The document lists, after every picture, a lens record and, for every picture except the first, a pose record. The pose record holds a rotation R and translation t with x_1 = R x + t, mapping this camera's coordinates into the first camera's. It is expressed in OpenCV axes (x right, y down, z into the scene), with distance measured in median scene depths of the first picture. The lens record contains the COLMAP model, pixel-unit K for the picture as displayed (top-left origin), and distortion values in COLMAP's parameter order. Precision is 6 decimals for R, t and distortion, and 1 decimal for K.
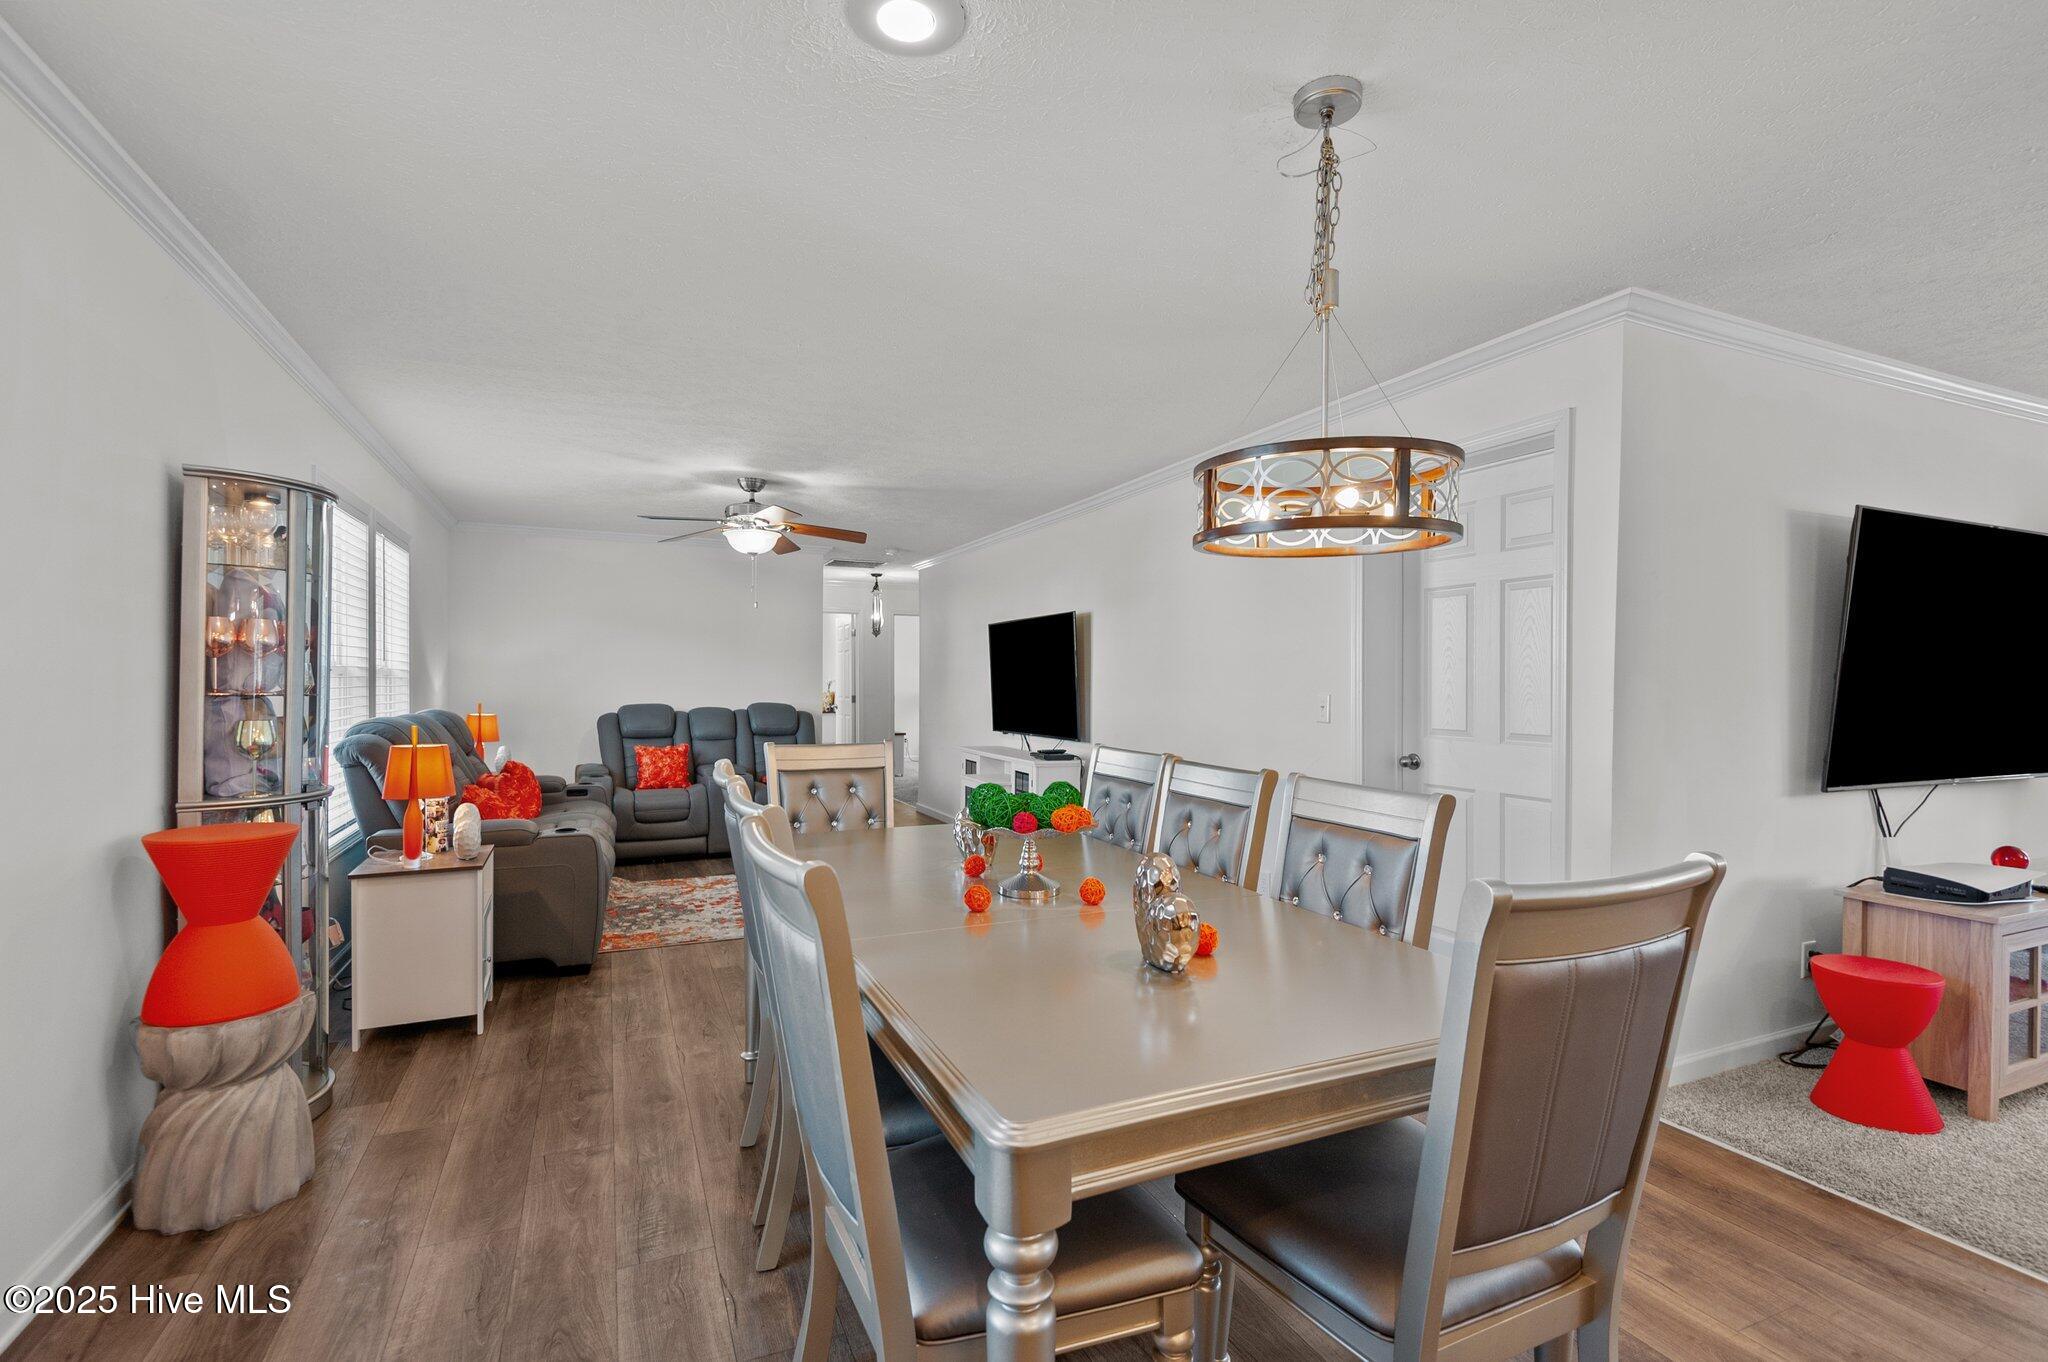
lens RADIAL K [[924.8, 0, 1019.6], [0, 924.8, 670.7], [0, 0, 1]] dist [0.047438, -0.035535]
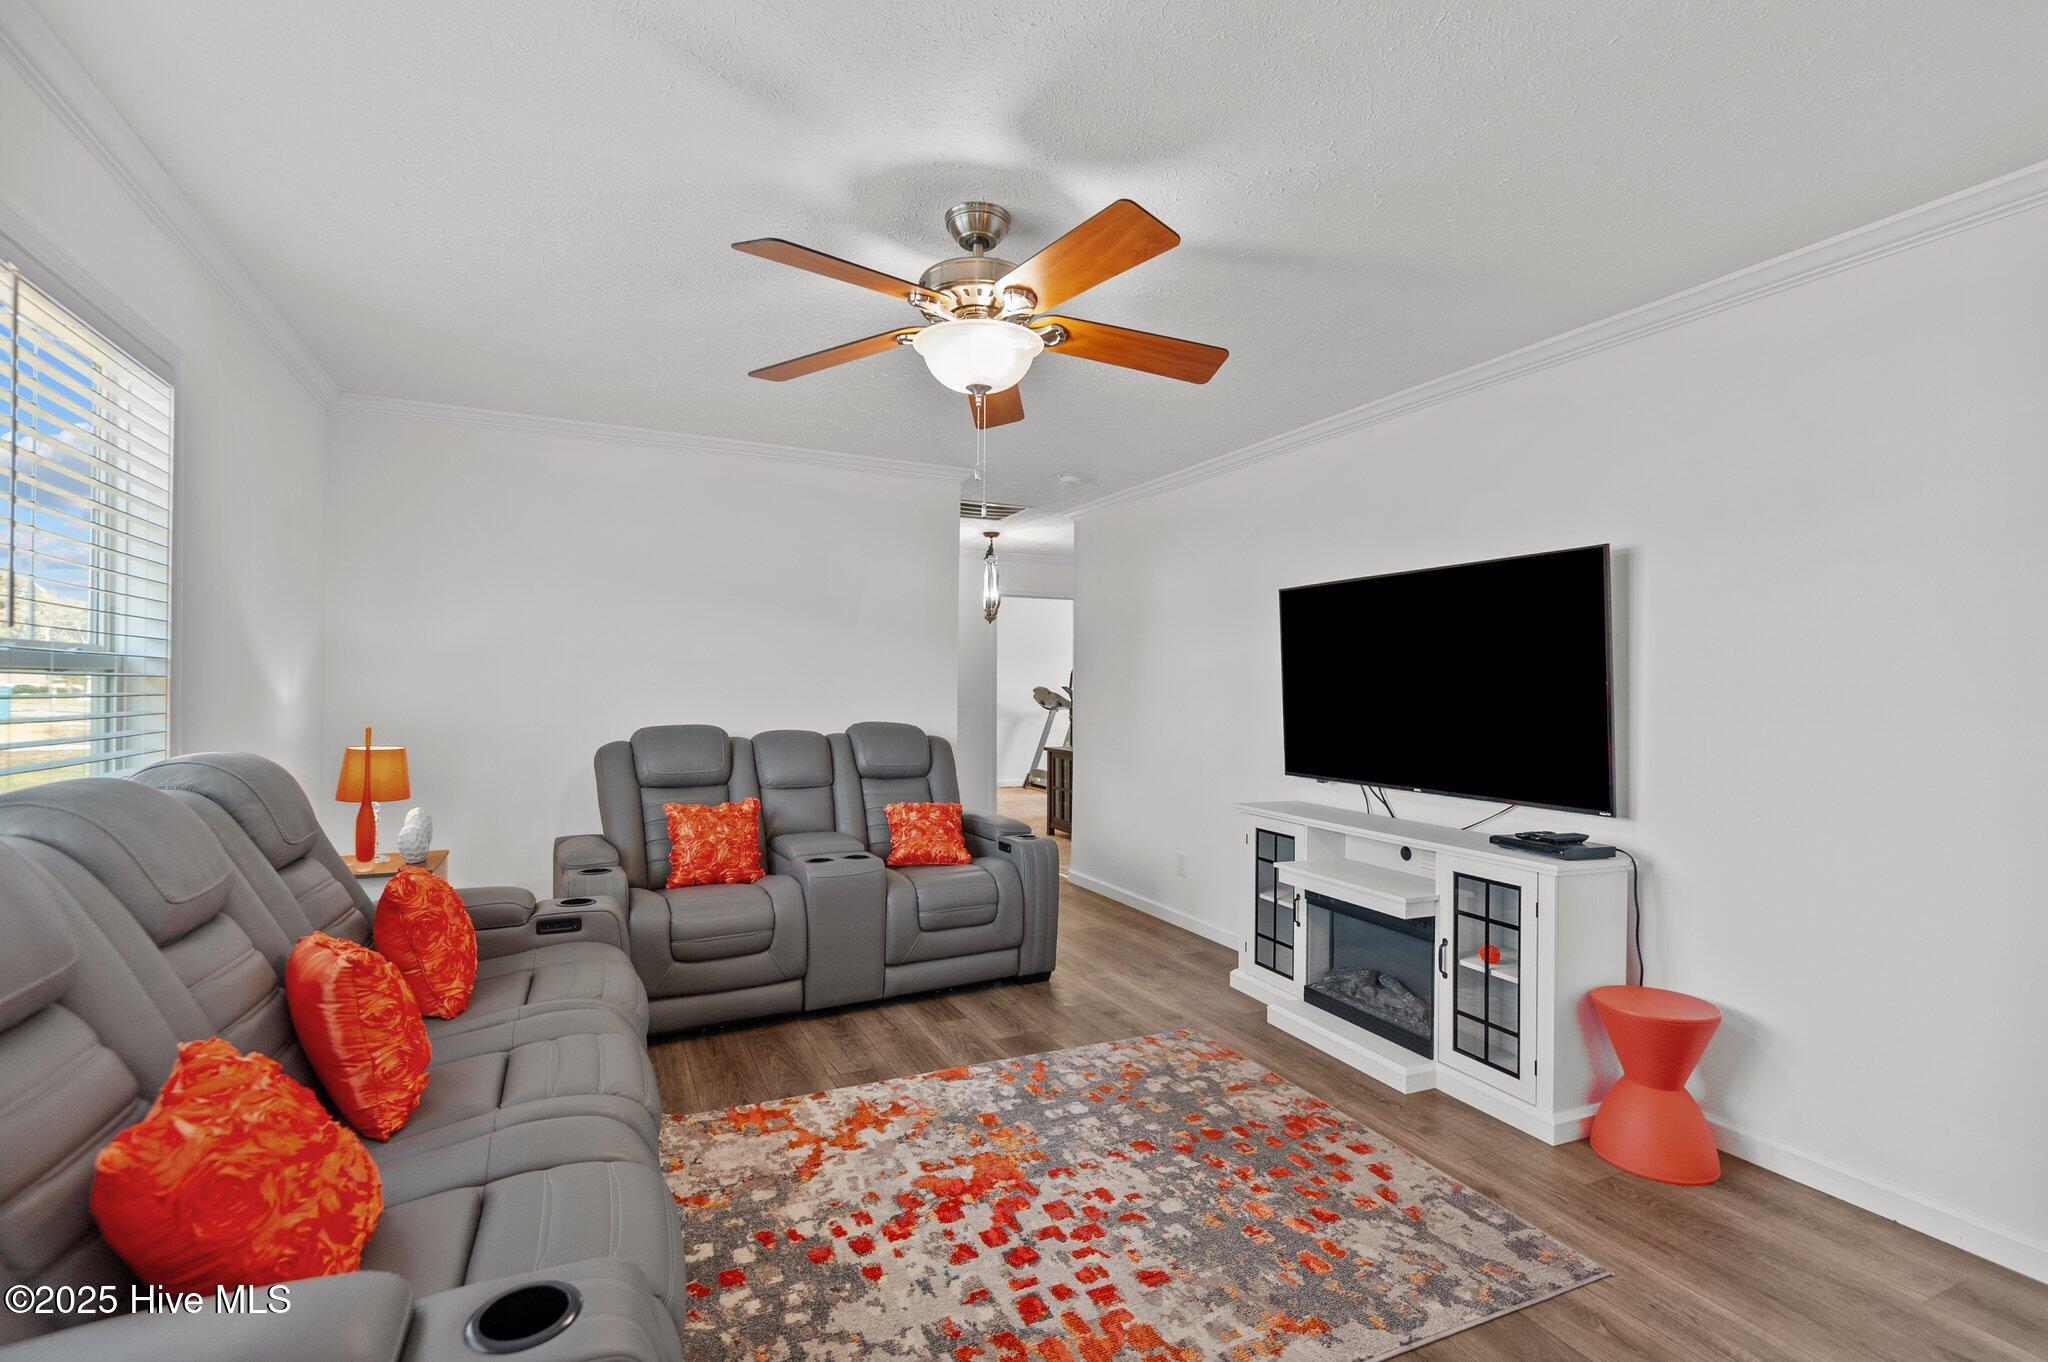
lens RADIAL K [[924.8, 0, 1019.6], [0, 924.8, 670.7], [0, 0, 1]] dist [0.047438, -0.035535]
pose [[0.999827, 0.004926, 0.017911, -0.216479], [-0.004829, 0.999974, -0.005440, 0.004546], [-0.017938, 0.005352, 0.999825, 0.452911]]
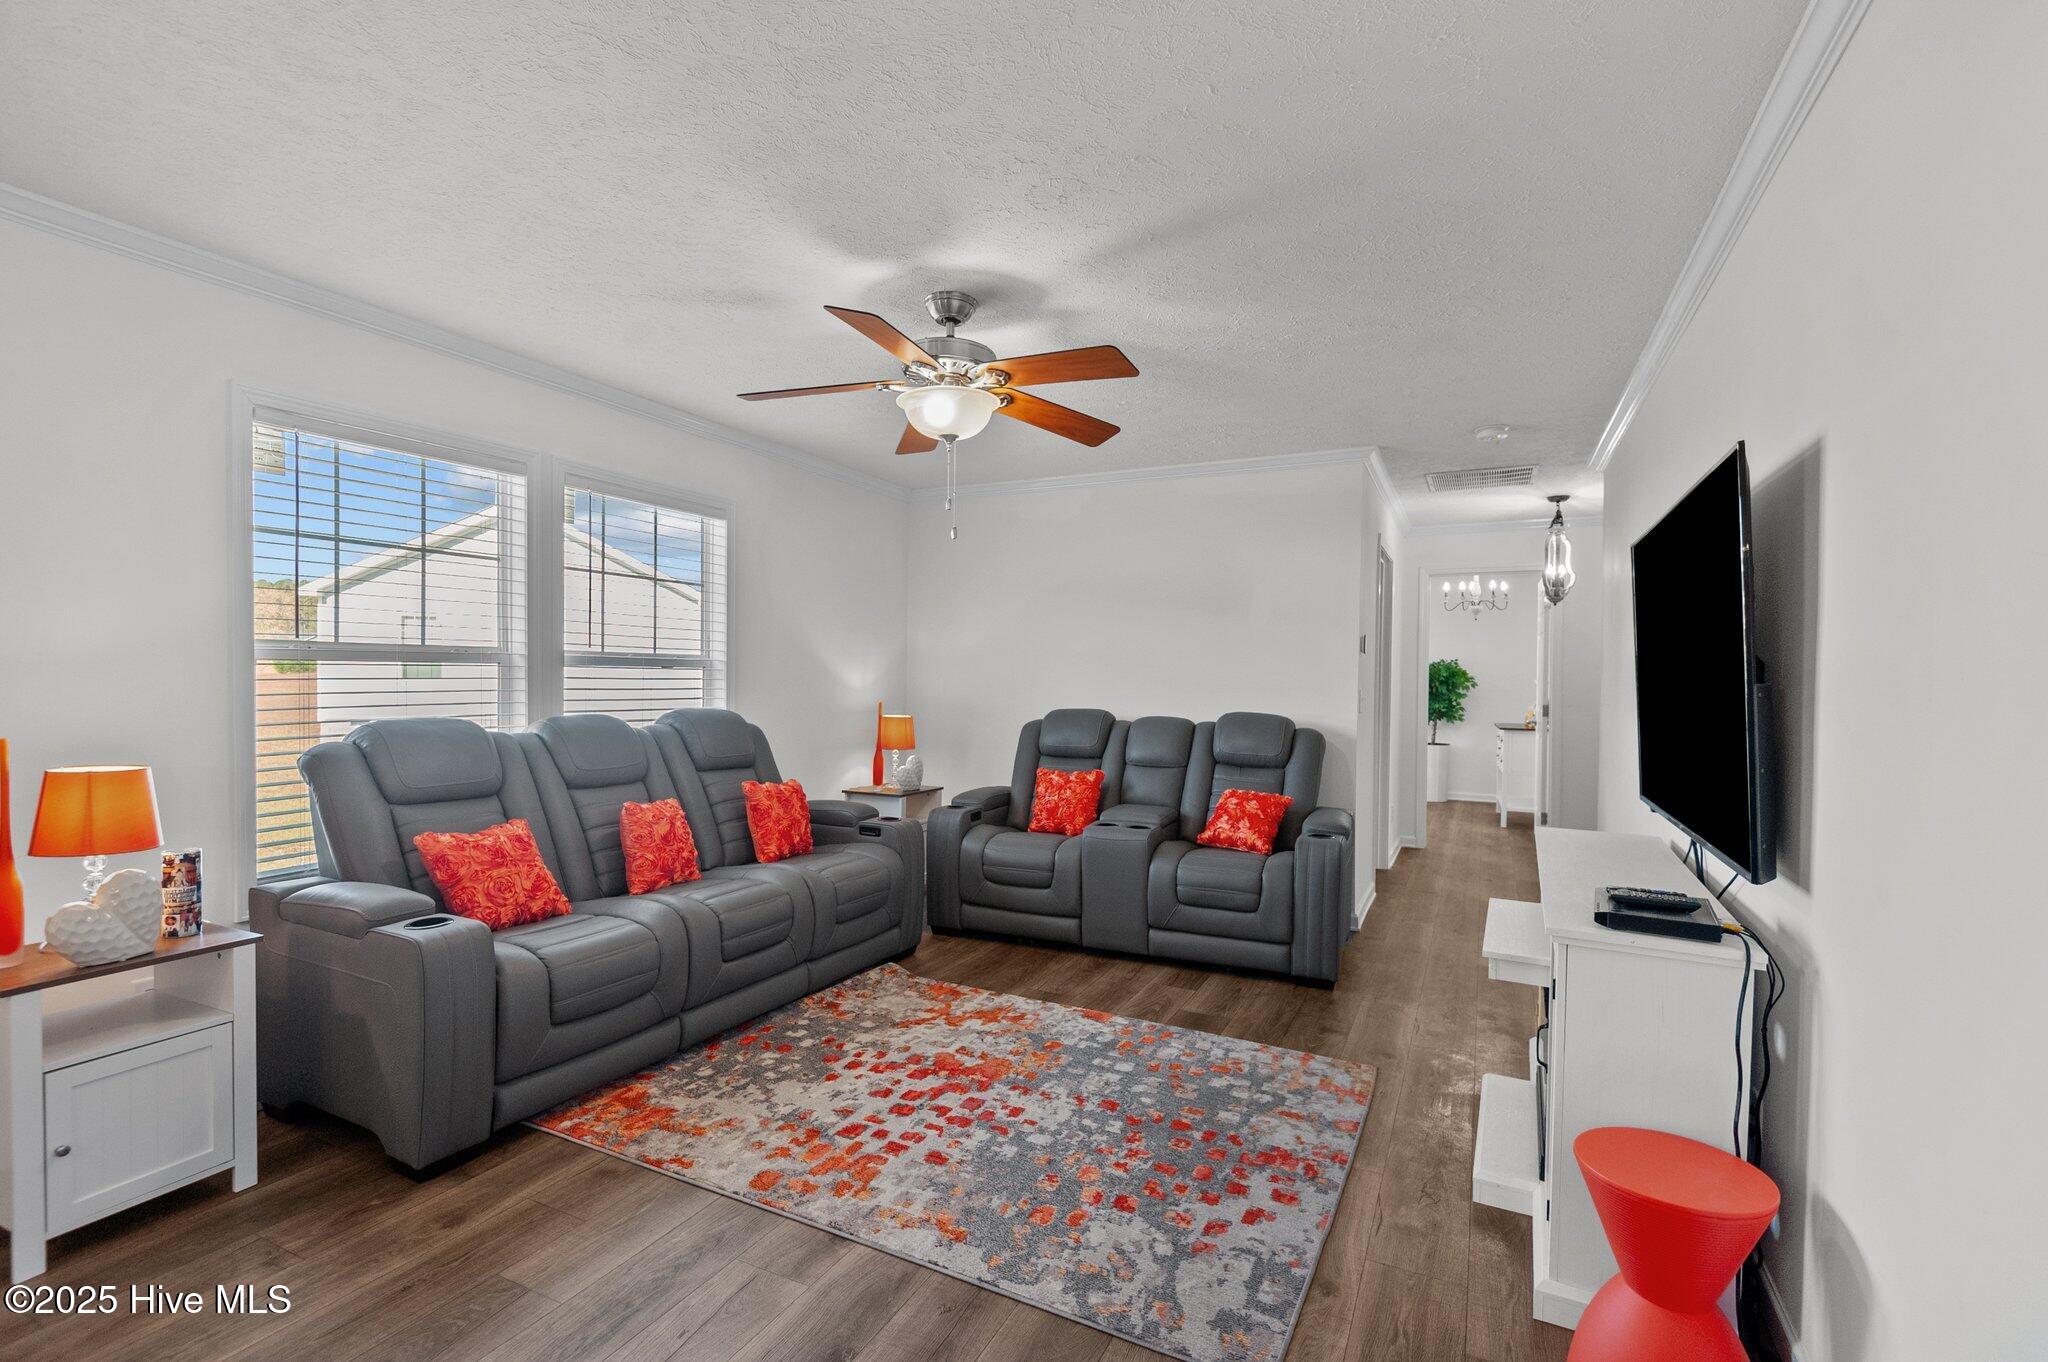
lens RADIAL K [[924.8, 0, 1019.6], [0, 924.8, 670.7], [0, 0, 1]] dist [0.047438, -0.035535]
pose [[0.635808, -0.001245, -0.771846, 0.125893], [0.000693, 0.999999, -0.001042, 0.007484], [0.771847, 0.000127, 0.635809, 0.544646]]
